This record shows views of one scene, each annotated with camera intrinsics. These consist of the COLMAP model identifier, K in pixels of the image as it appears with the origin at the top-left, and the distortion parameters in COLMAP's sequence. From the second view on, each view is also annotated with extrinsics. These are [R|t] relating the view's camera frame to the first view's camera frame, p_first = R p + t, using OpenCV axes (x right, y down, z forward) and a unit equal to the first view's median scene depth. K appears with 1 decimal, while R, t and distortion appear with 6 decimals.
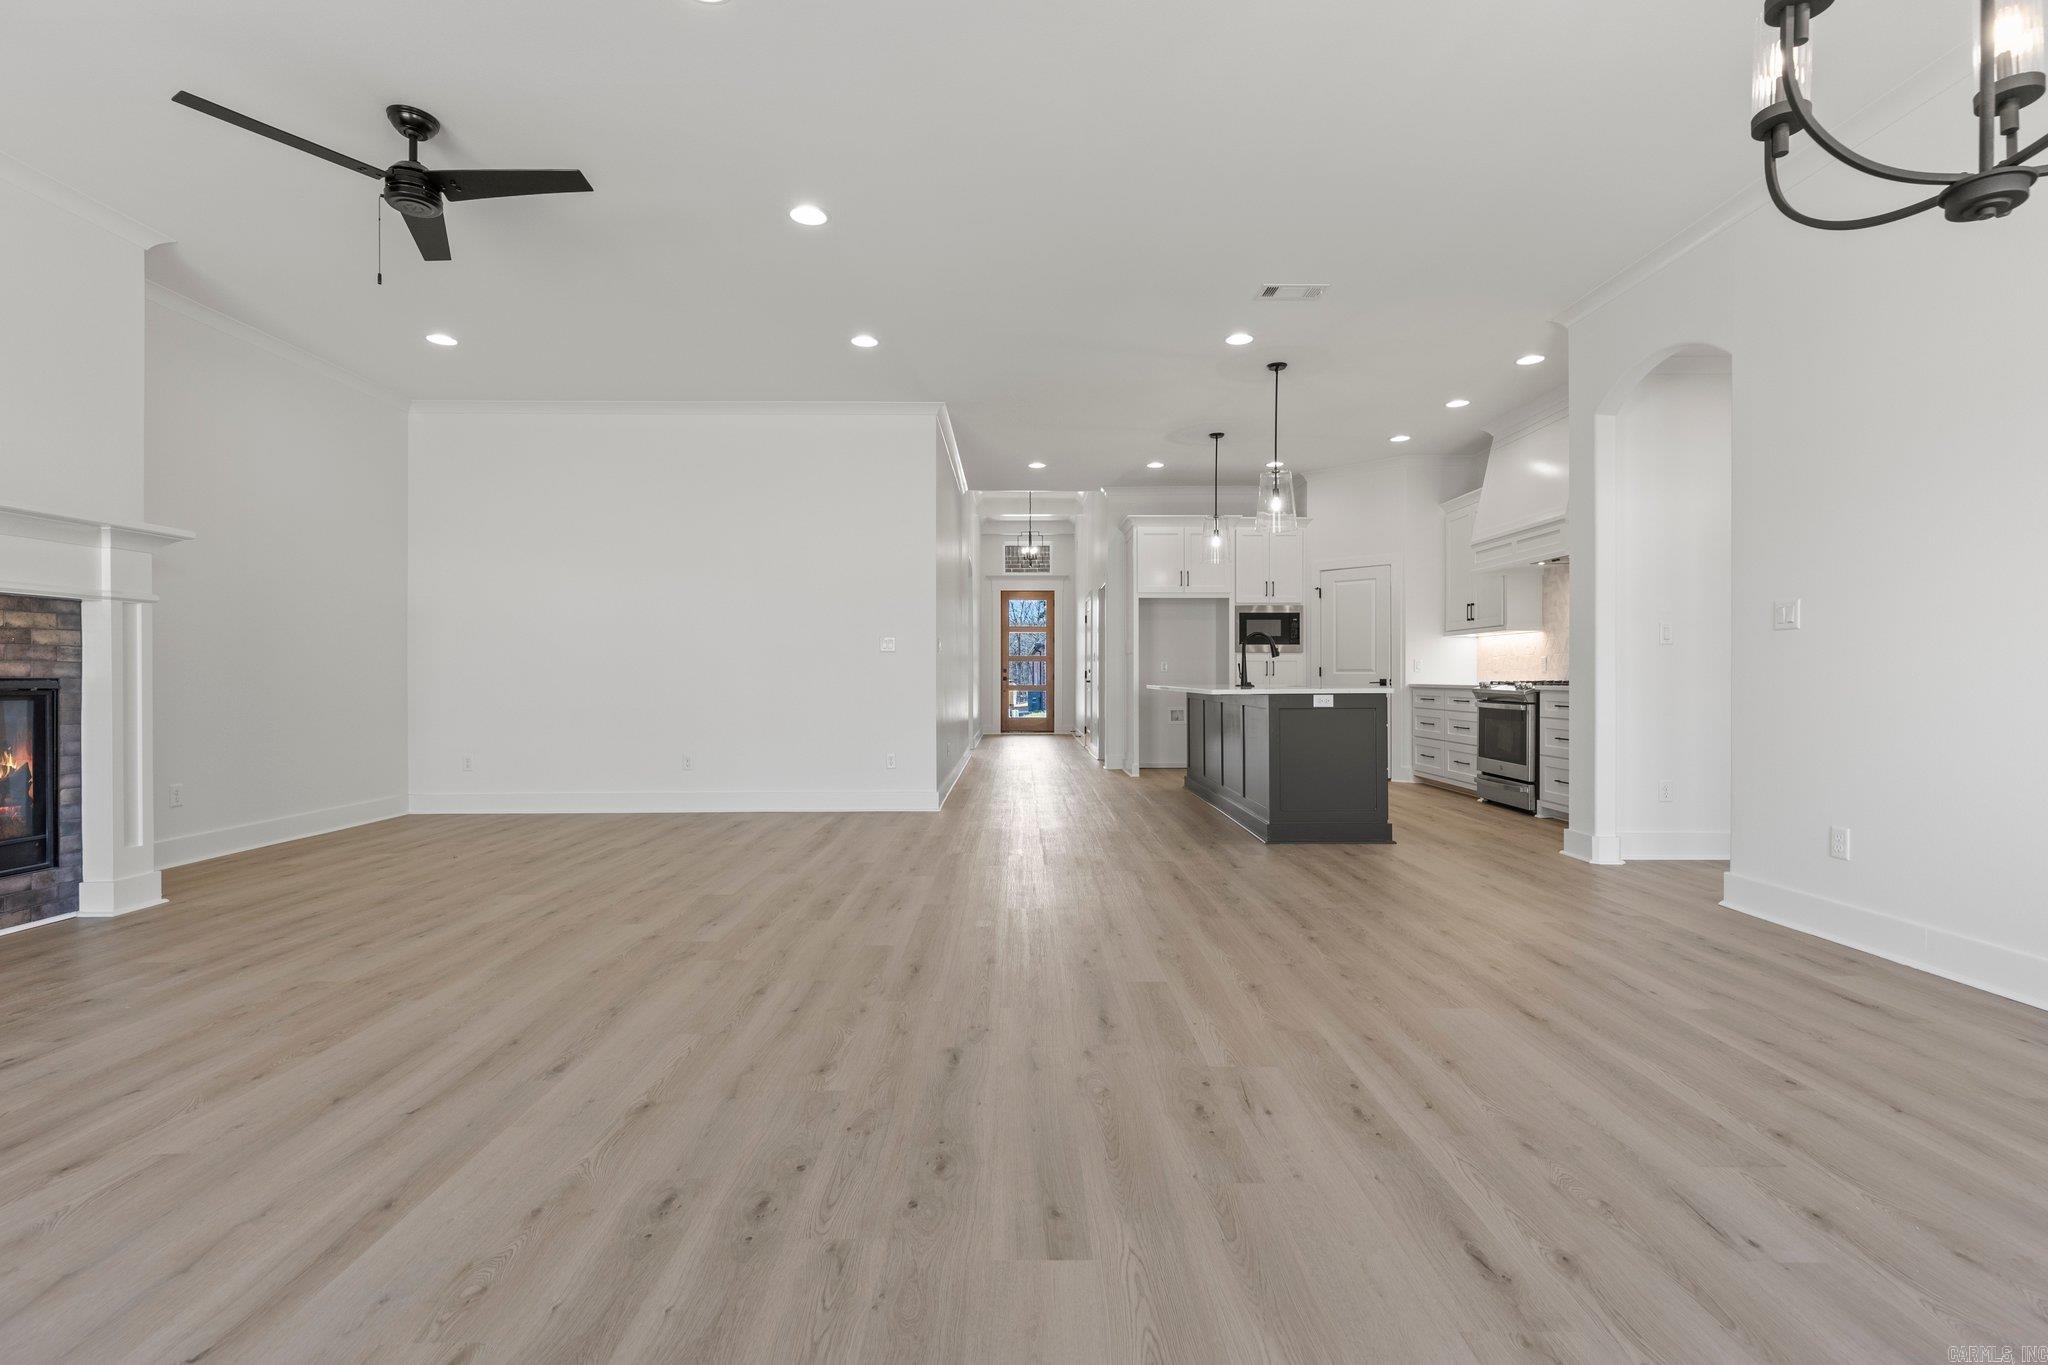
lens RADIAL K [[935.2, 0, 1018.3], [0, 935.2, 676.5], [0, 0, 1]] dist [0.004486, -0.000270]
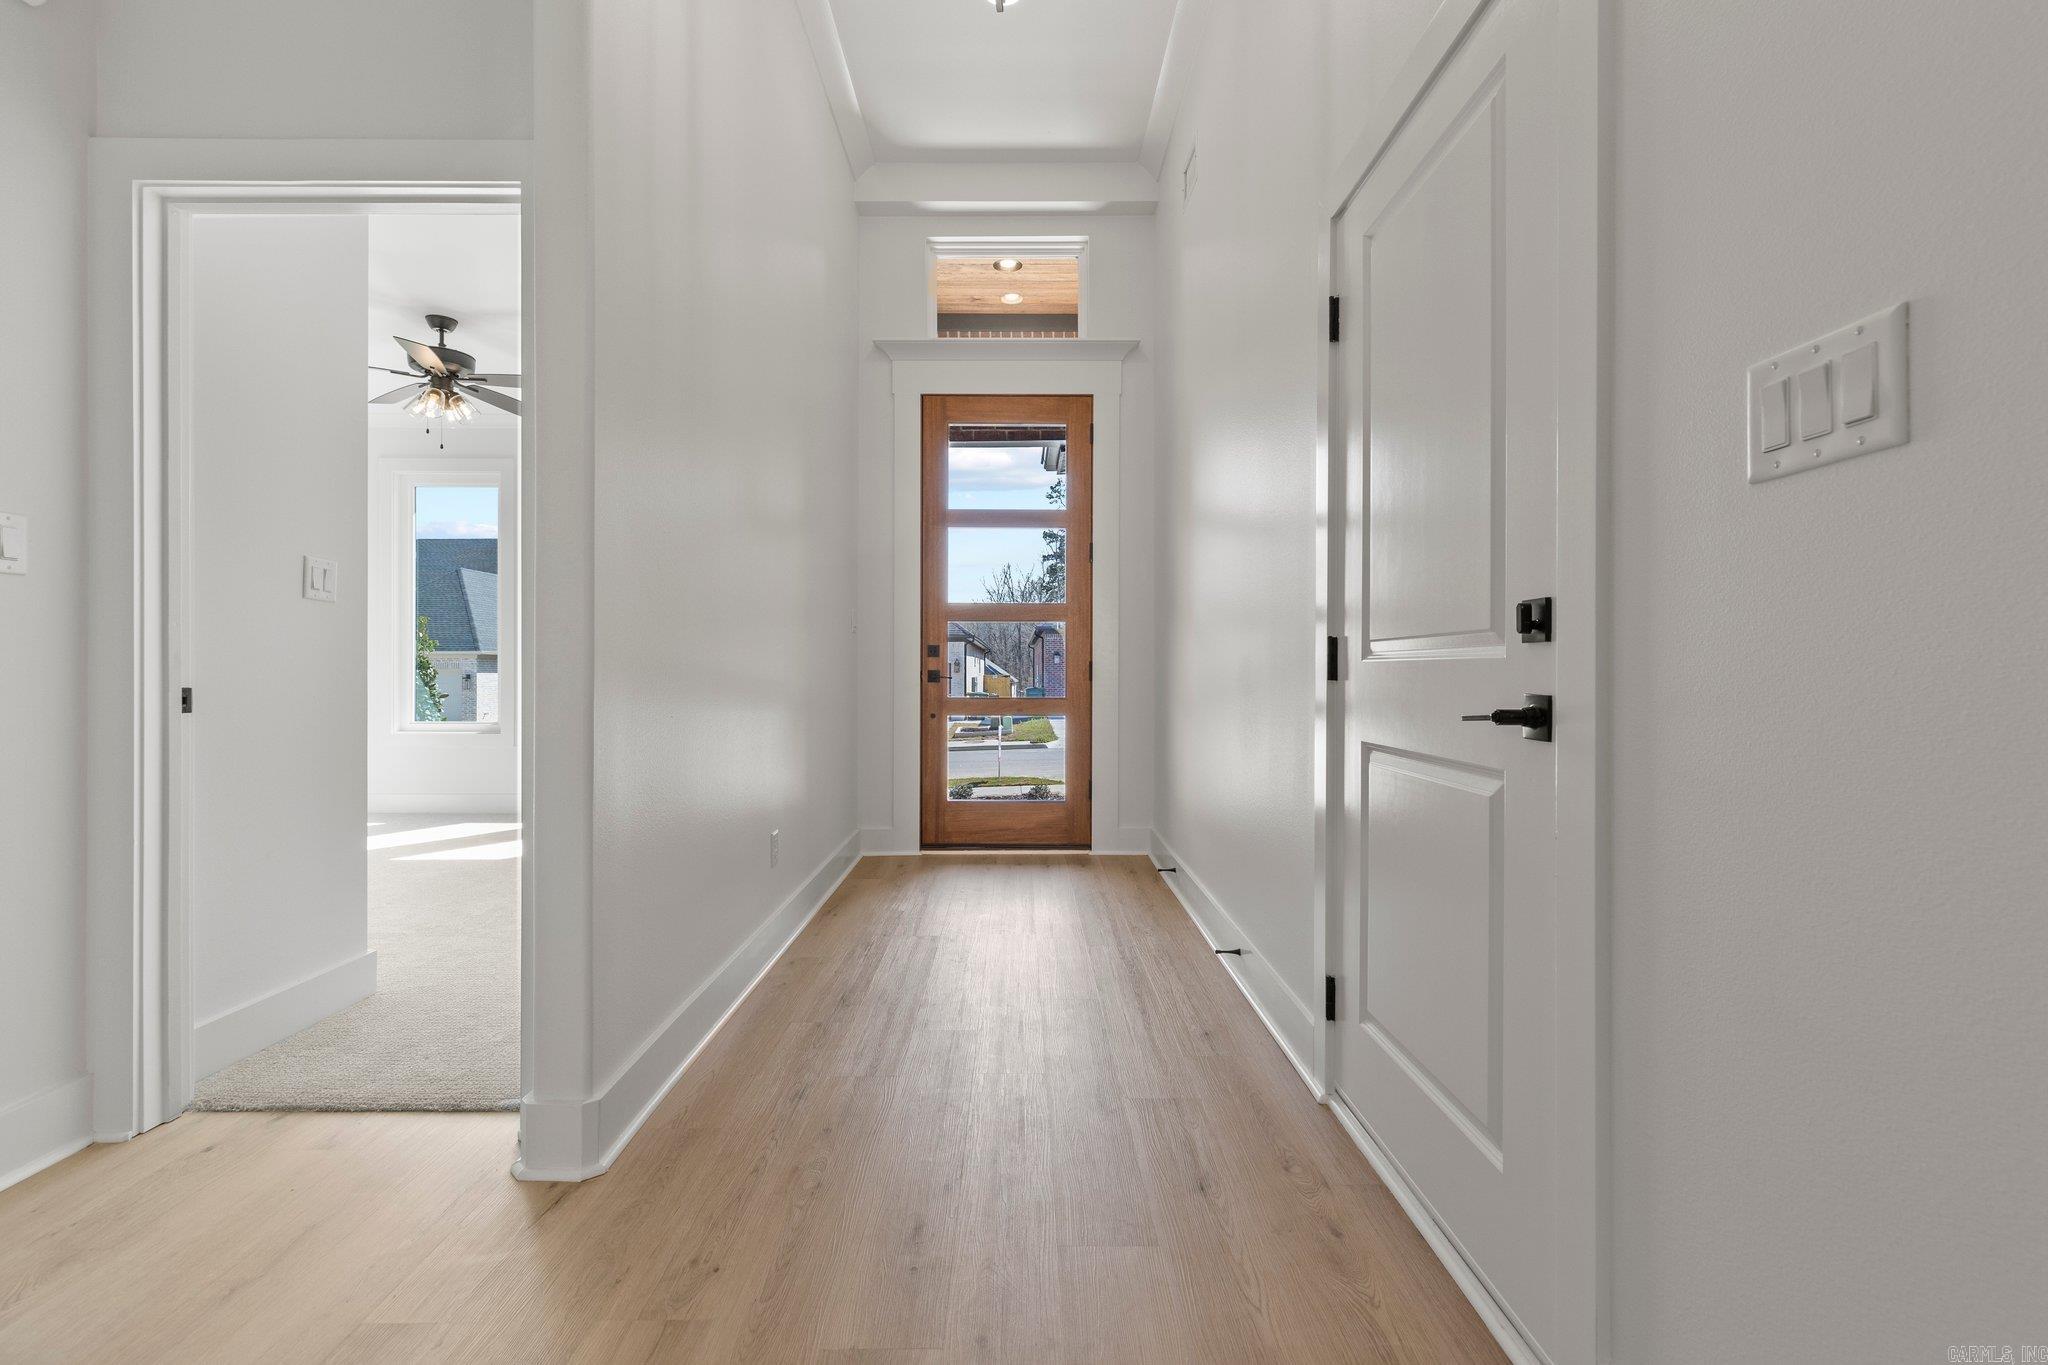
lens RADIAL K [[892.7, 0, 1022.3], [0, 892.7, 663.6], [0, 0, 1]] dist [-0.028671, -0.000015]
pose [[0.999985, 0.003336, 0.004419, 0.031215], [-0.003301, 0.999963, -0.007928, 0.000410], [-0.004445, 0.007913, 0.999959, 1.547092]]
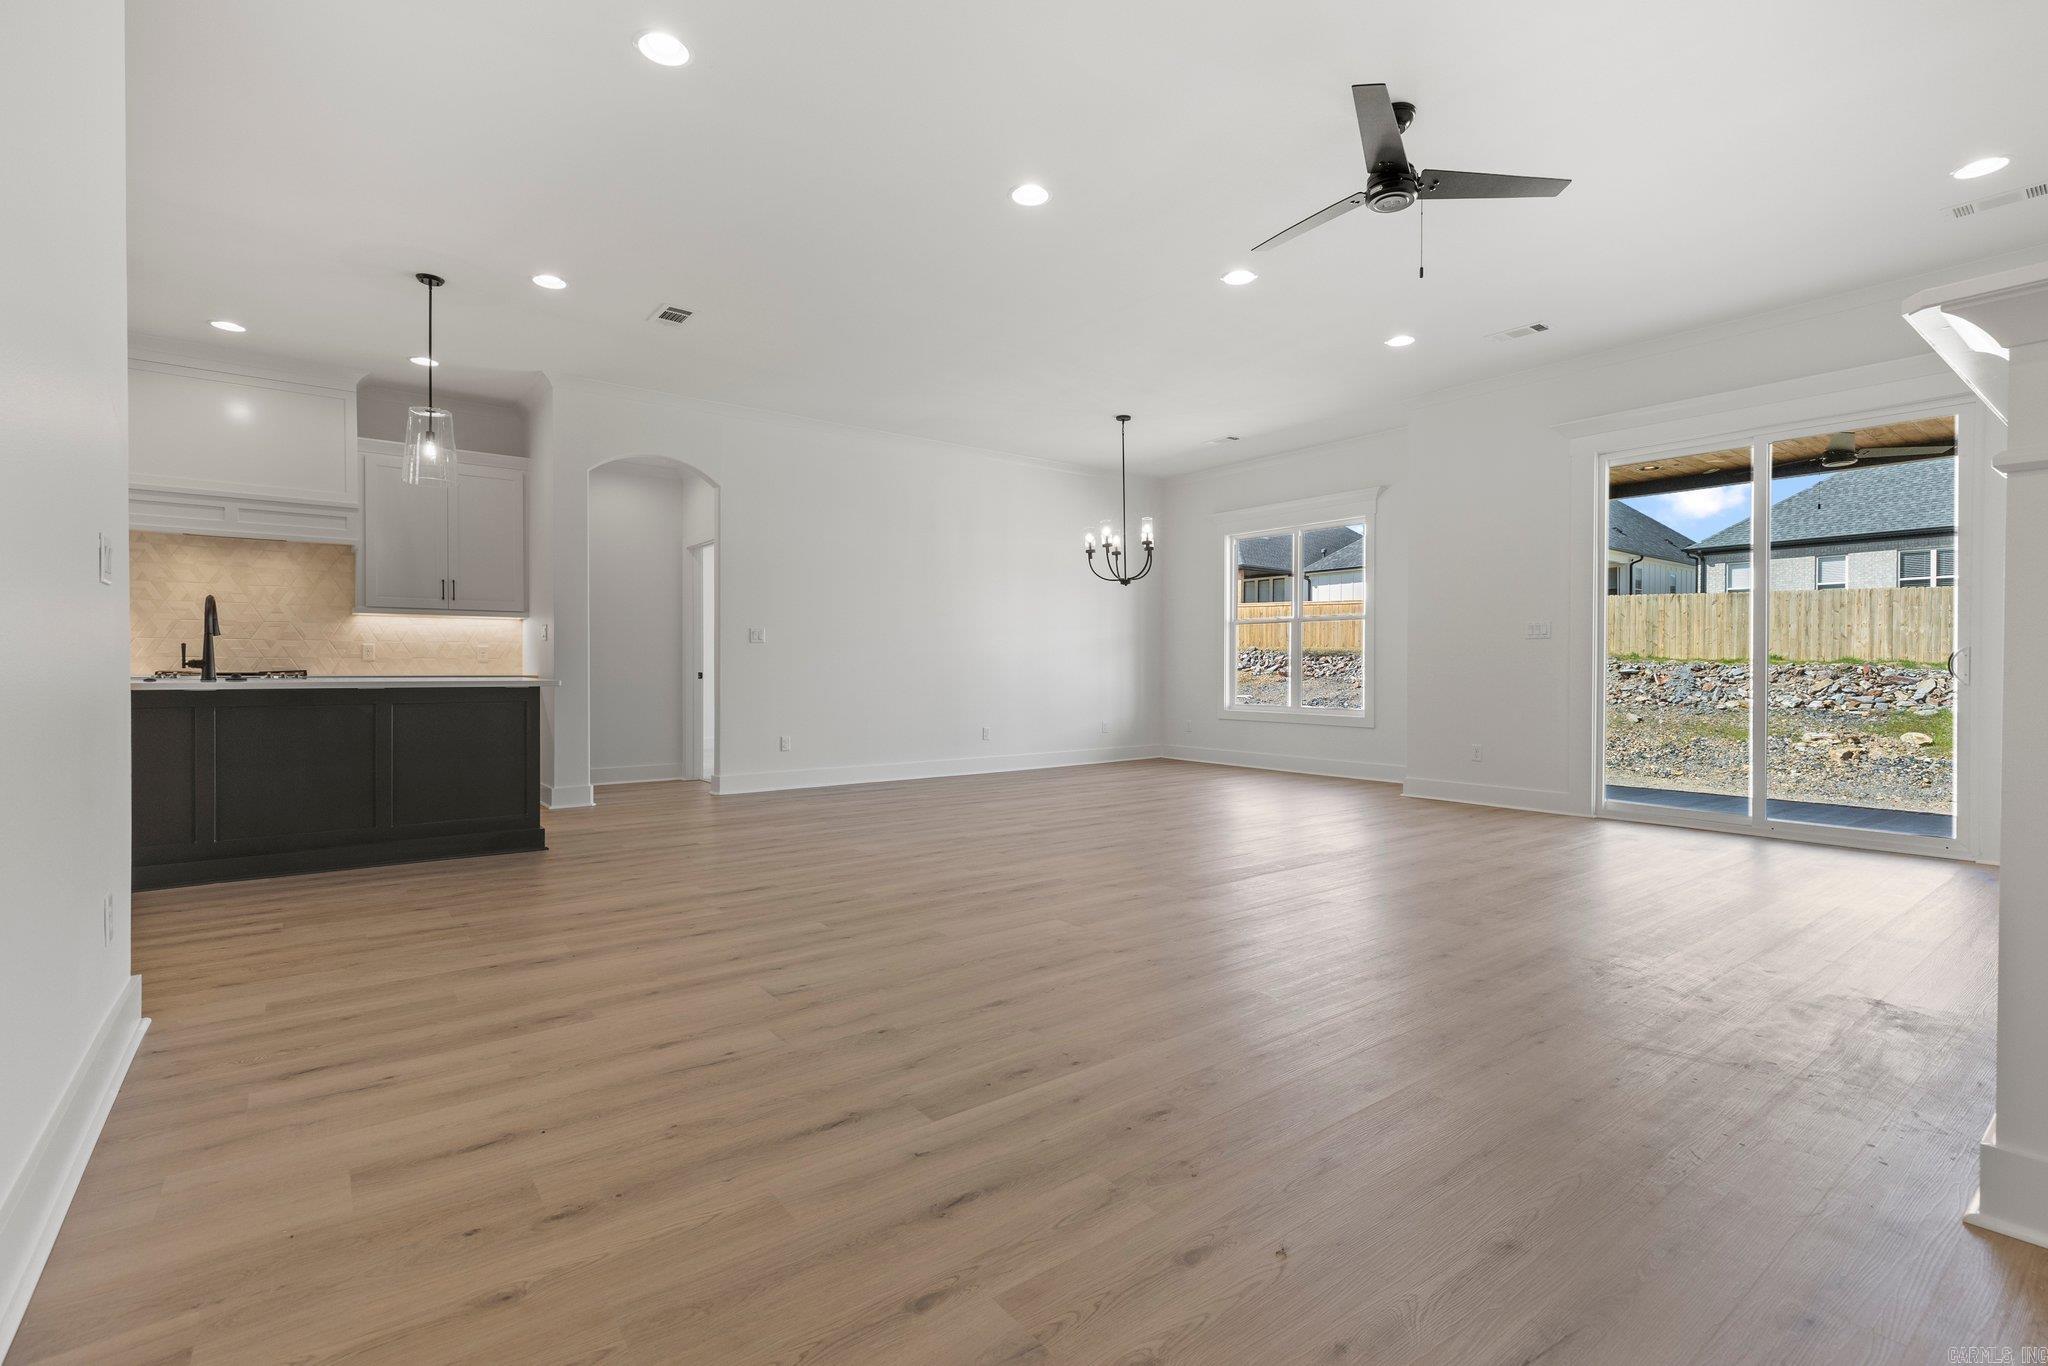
lens RADIAL K [[941.7, 0, 1039.9], [0, 941.7, 674.8], [0, 0, 1]] dist [0.004120, 0.000702]
pose [[-0.610834, -0.004256, 0.791747, -0.578201], [-0.000809, 0.999988, 0.004752, 0.003347], [-0.791758, 0.002262, -0.610831, 0.906059]]
